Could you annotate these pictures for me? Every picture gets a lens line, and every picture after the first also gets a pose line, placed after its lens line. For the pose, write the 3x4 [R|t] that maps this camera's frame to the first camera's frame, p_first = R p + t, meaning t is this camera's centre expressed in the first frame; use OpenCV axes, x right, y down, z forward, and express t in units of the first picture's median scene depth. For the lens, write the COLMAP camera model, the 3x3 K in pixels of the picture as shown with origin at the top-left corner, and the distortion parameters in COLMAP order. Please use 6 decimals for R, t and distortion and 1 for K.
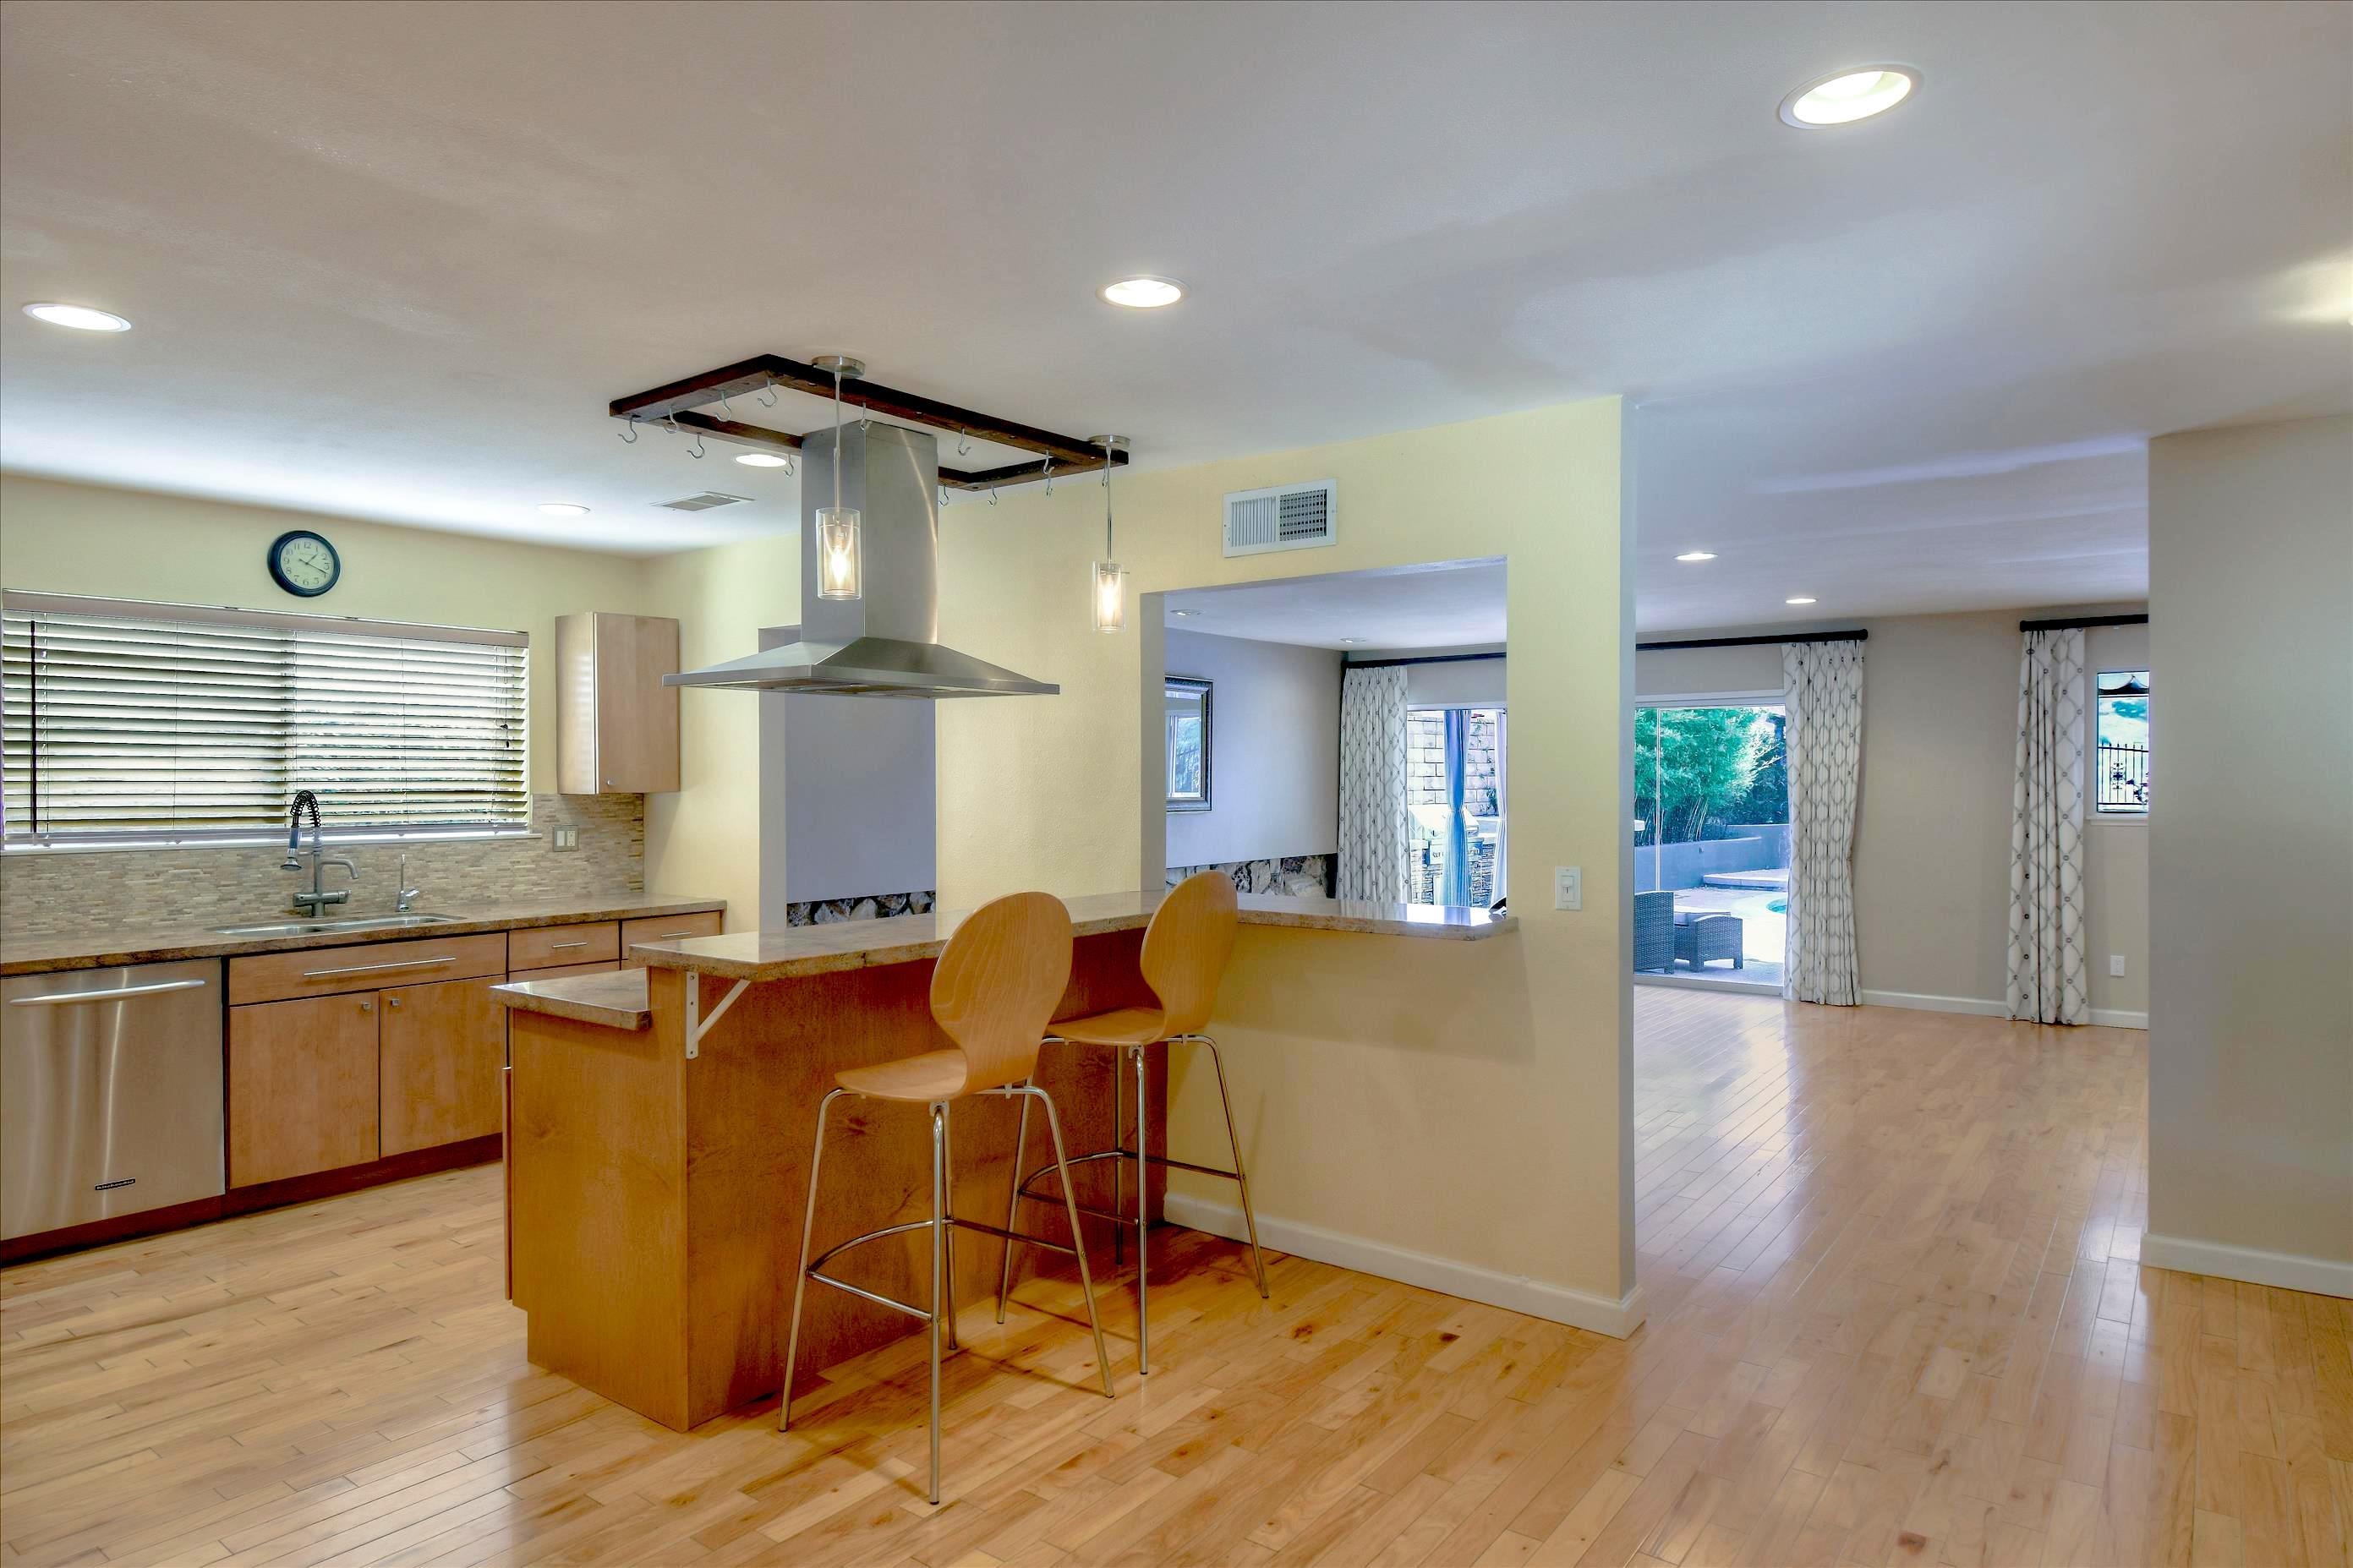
lens RADIAL K [[1393.4, 0, 1168.6], [0, 1393.4, 780.2], [0, 0, 1]] dist [0.012576, -0.001349]
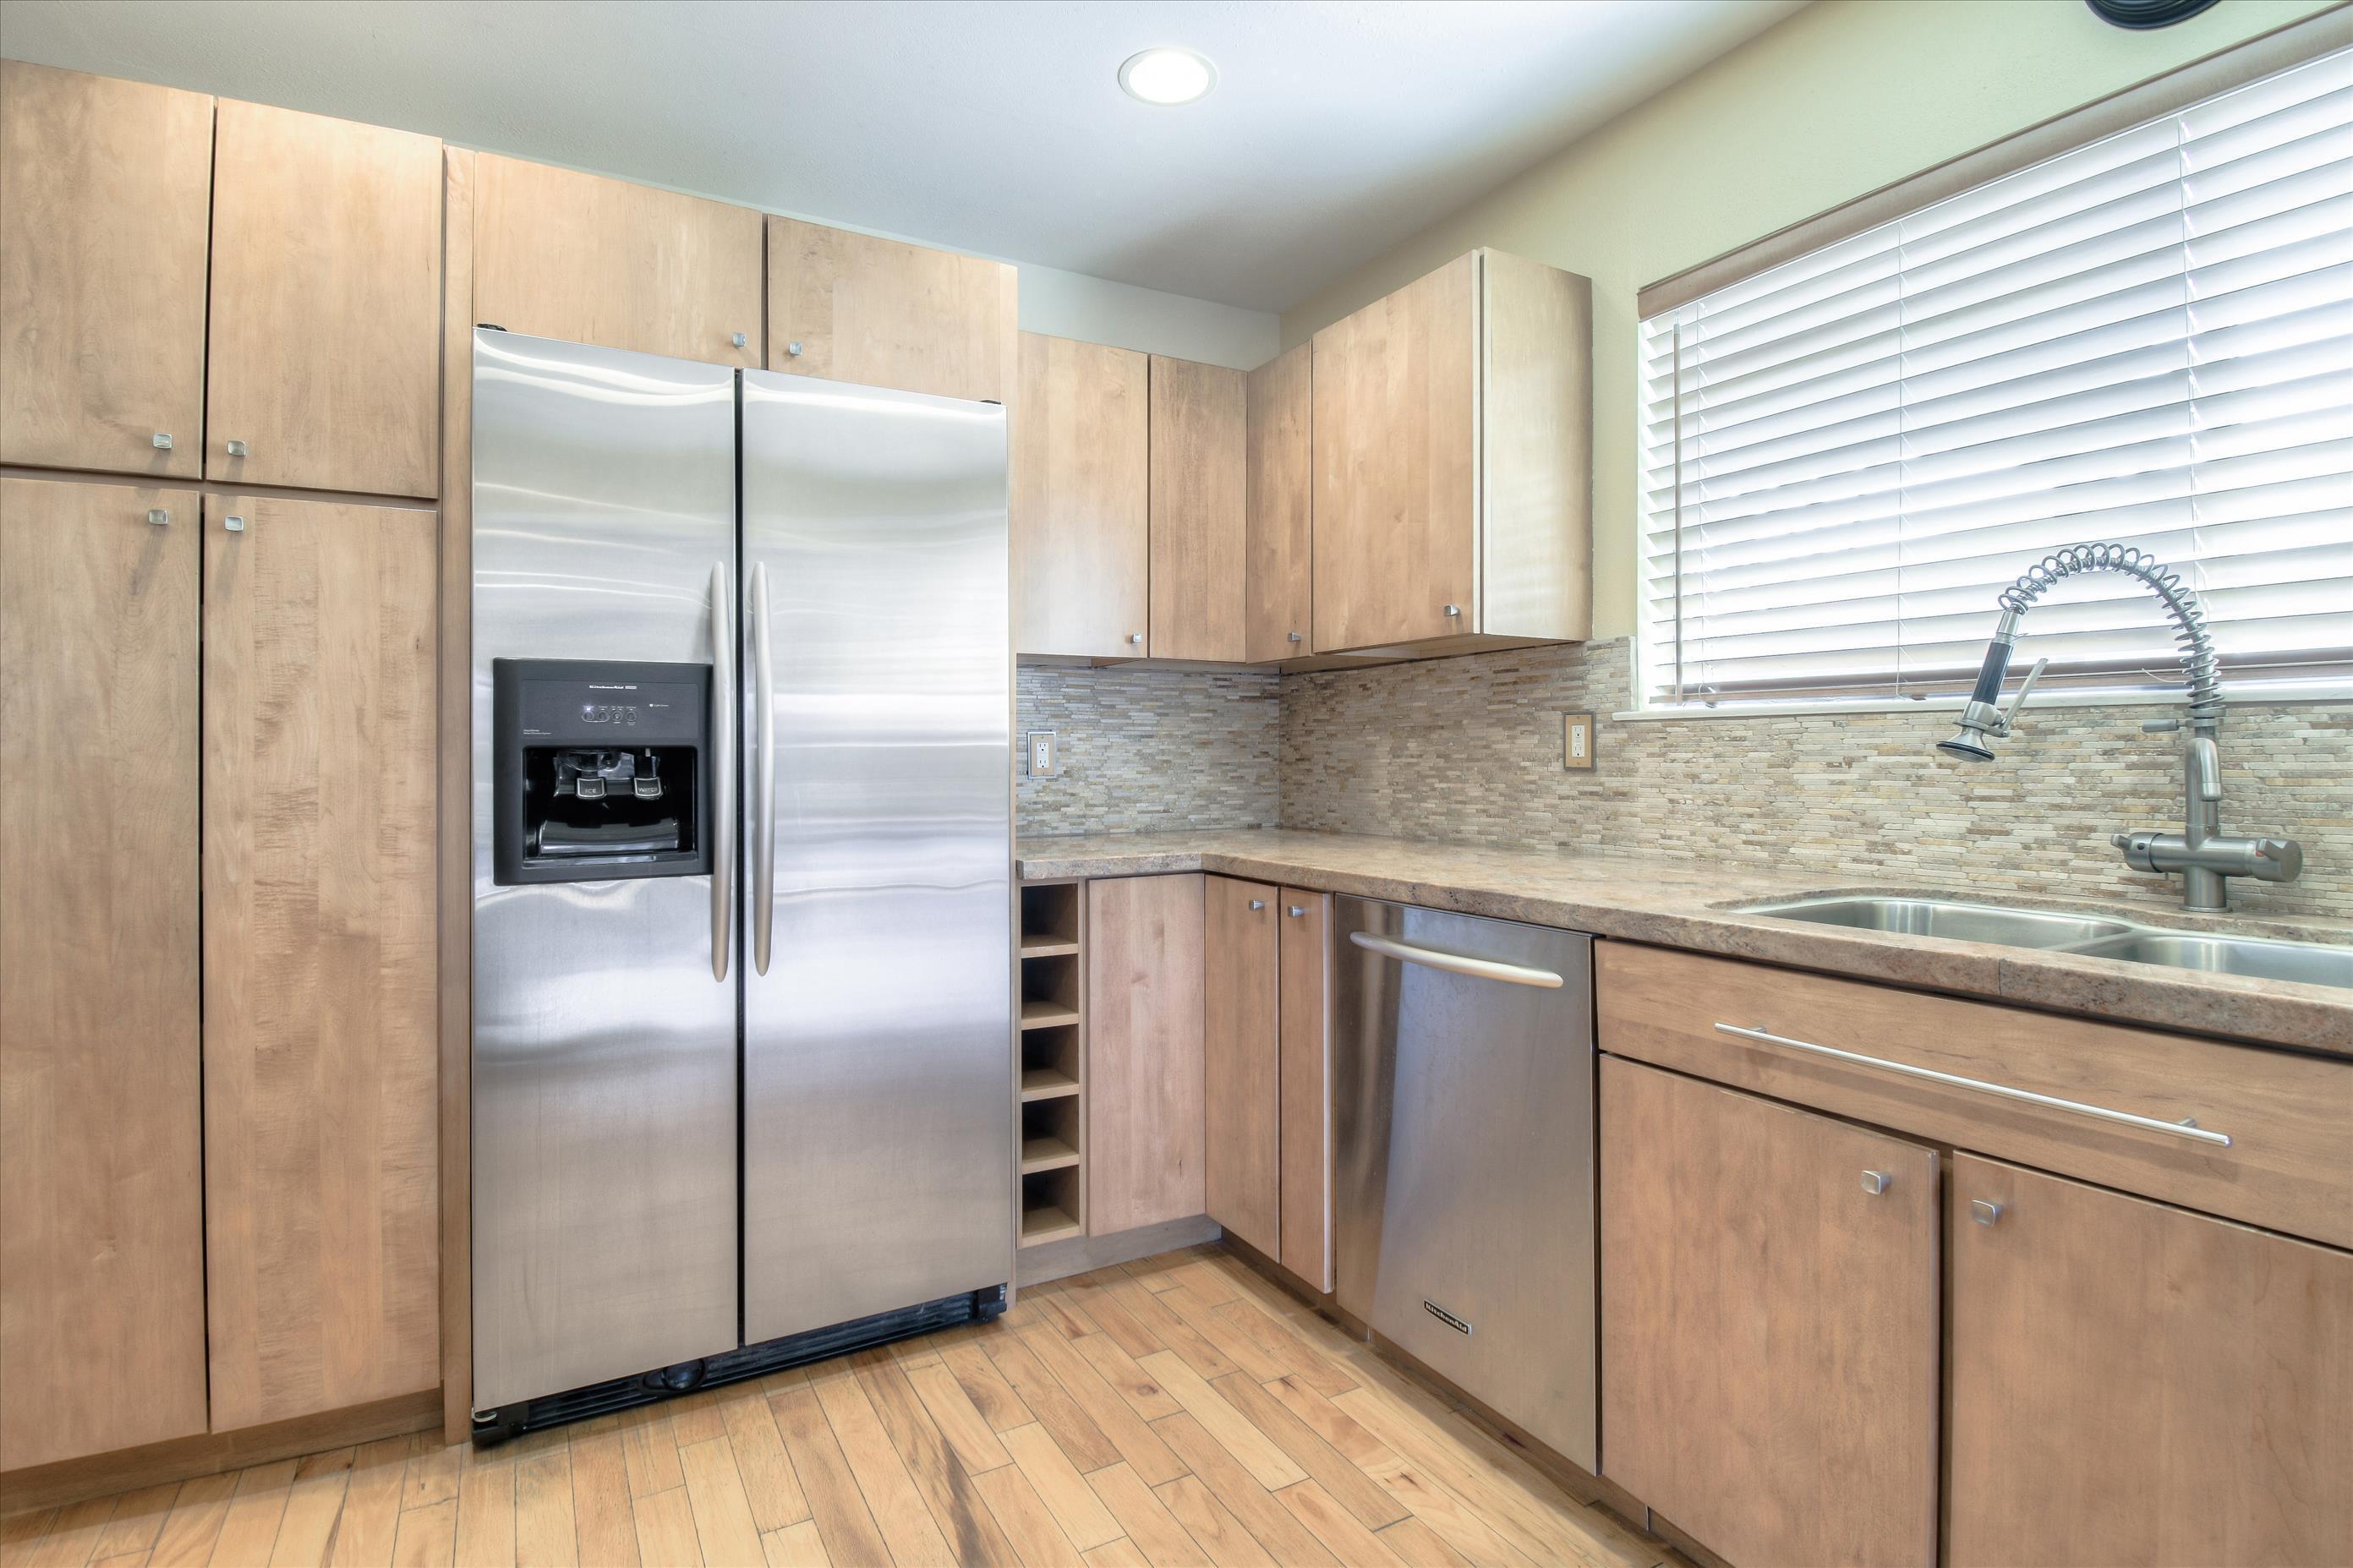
lens RADIAL K [[1125.2, 0, 1150.4], [0, 1125.2, 748.3], [0, 0, 1]] dist [-0.015909, -0.006464]
pose [[-0.394169, -0.002607, -0.919034, -0.279837], [0.001928, 0.999991, -0.003663, 0.064498], [0.919036, -0.003216, -0.394160, 0.957676]]
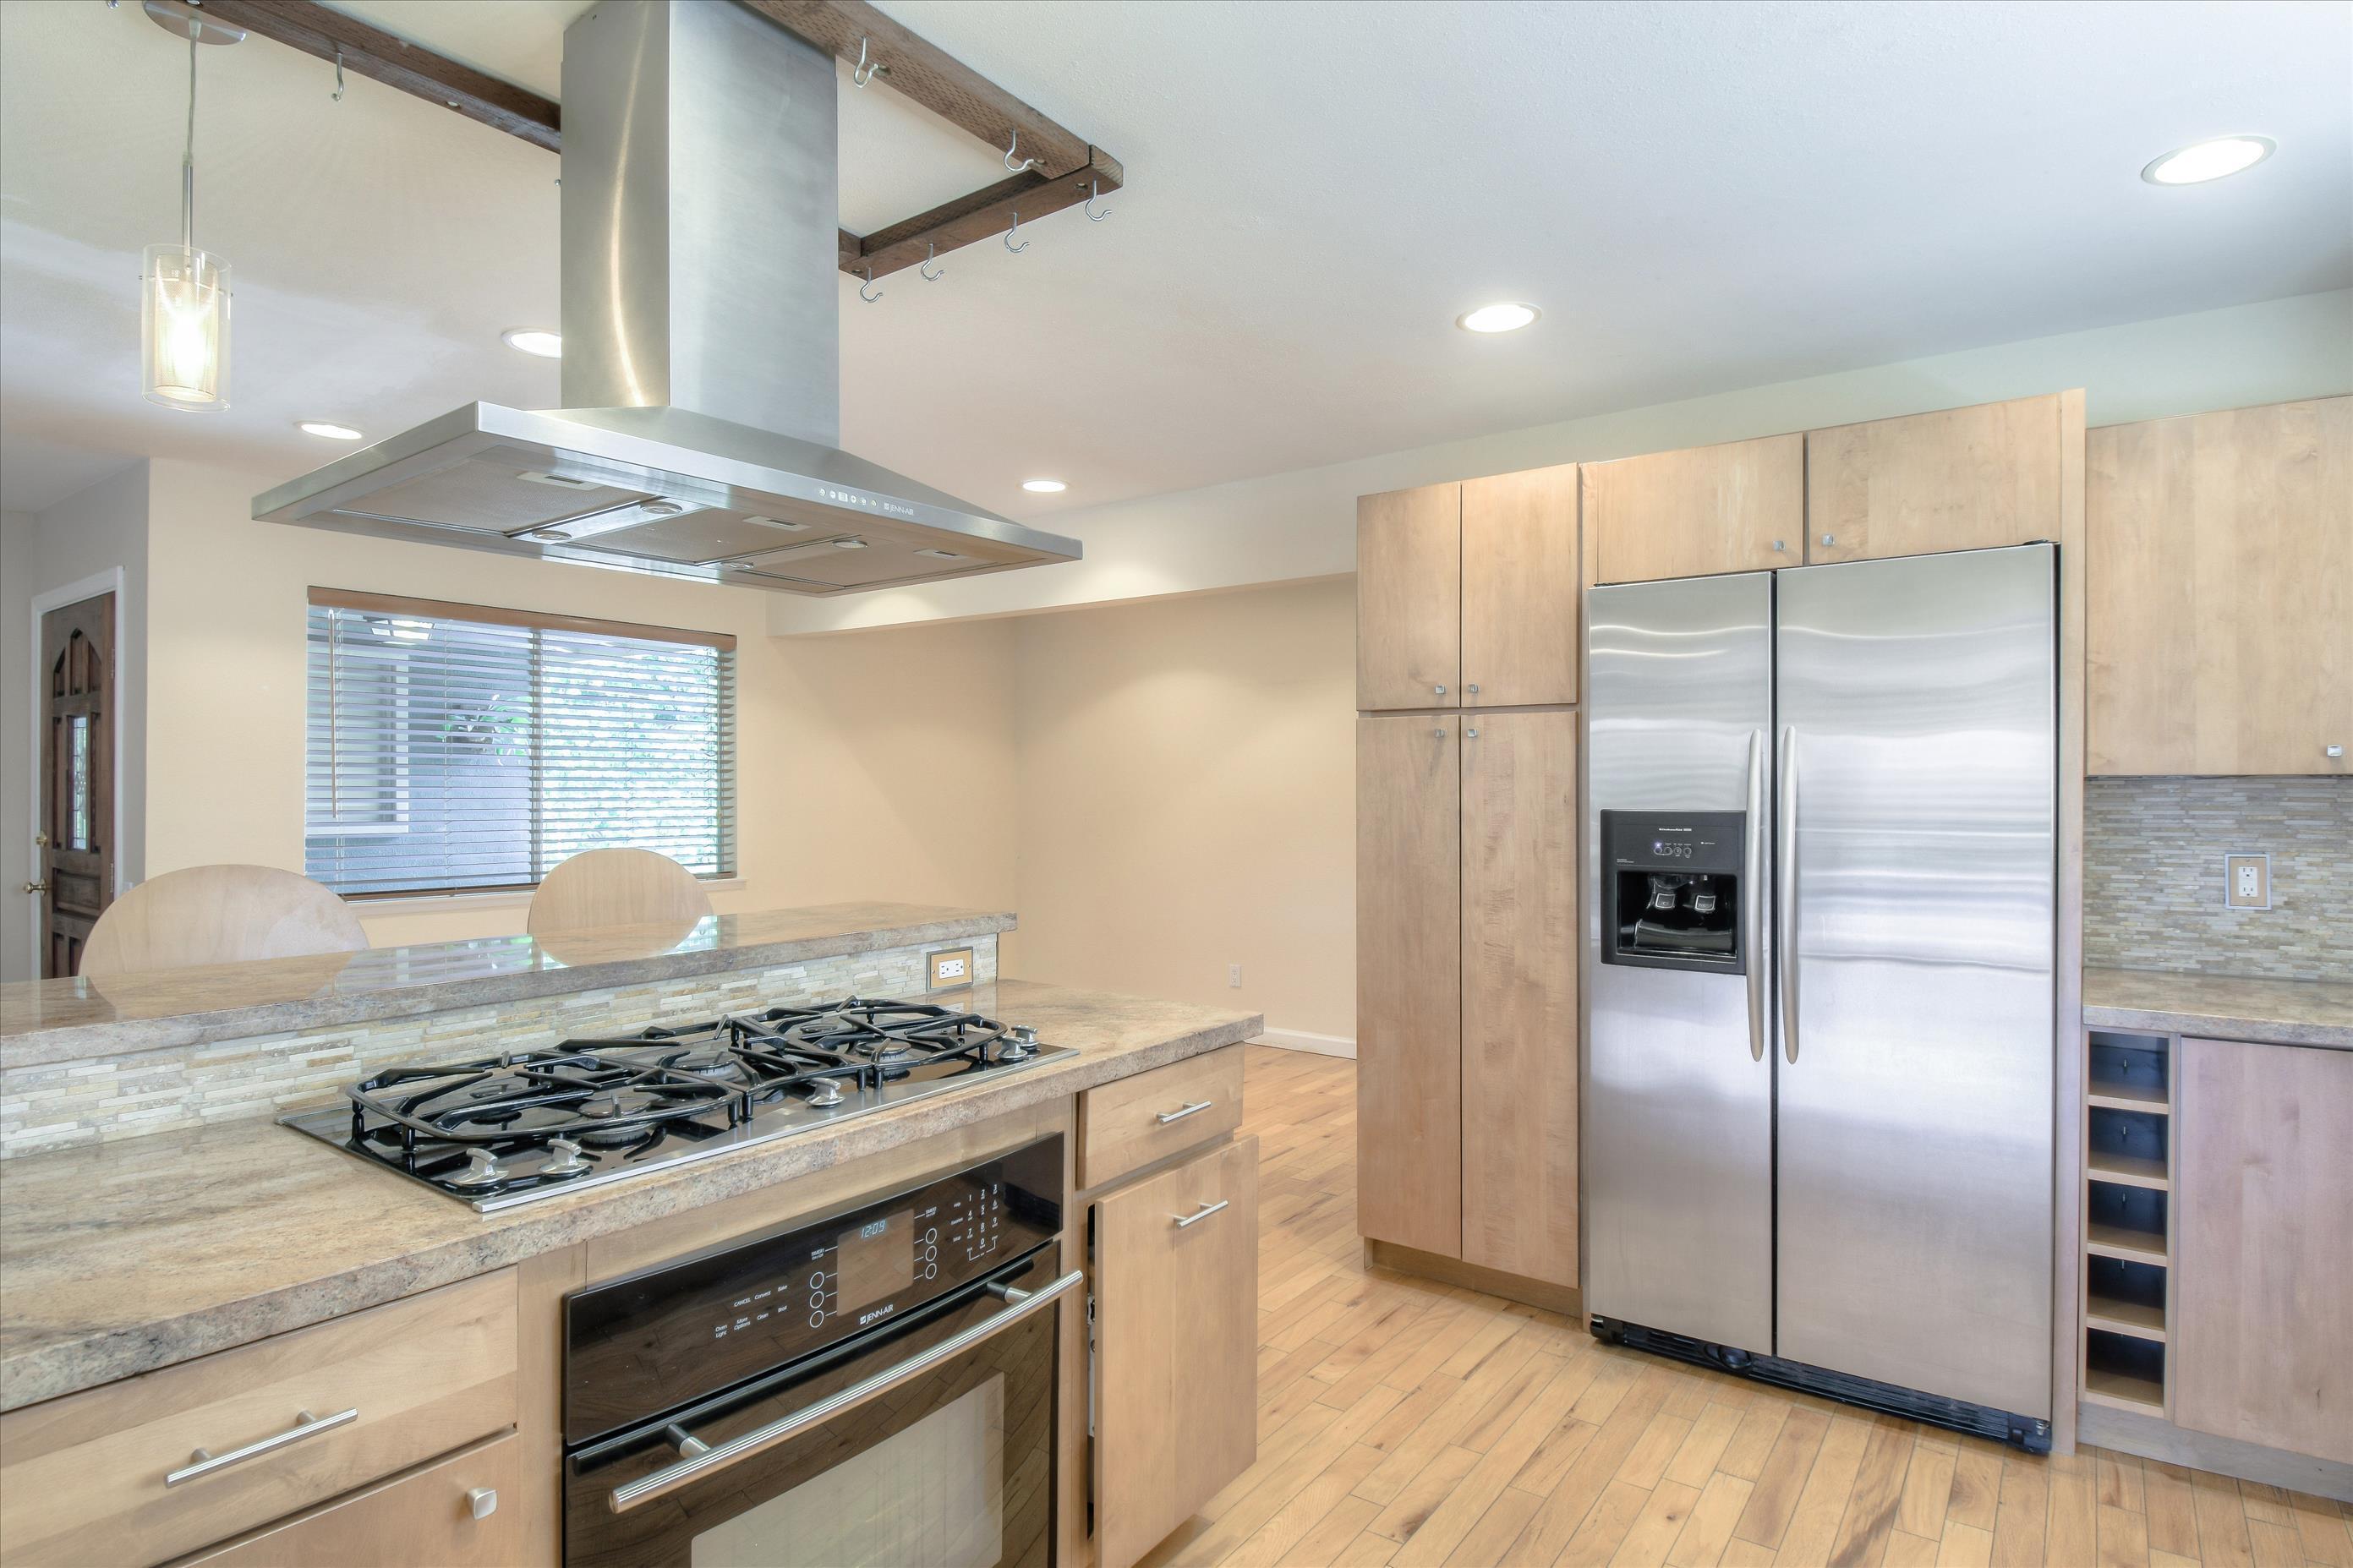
lens RADIAL K [[1264.0, 0, 1170.6], [0, 1264.0, 782.6], [0, 0, 1]] dist [-0.022991, -0.007207]
pose [[-0.999833, 0.002842, -0.018073, -0.311384], [0.002689, 0.999960, 0.008520, 0.014774], [0.018097, 0.008470, -0.999800, 1.219009]]
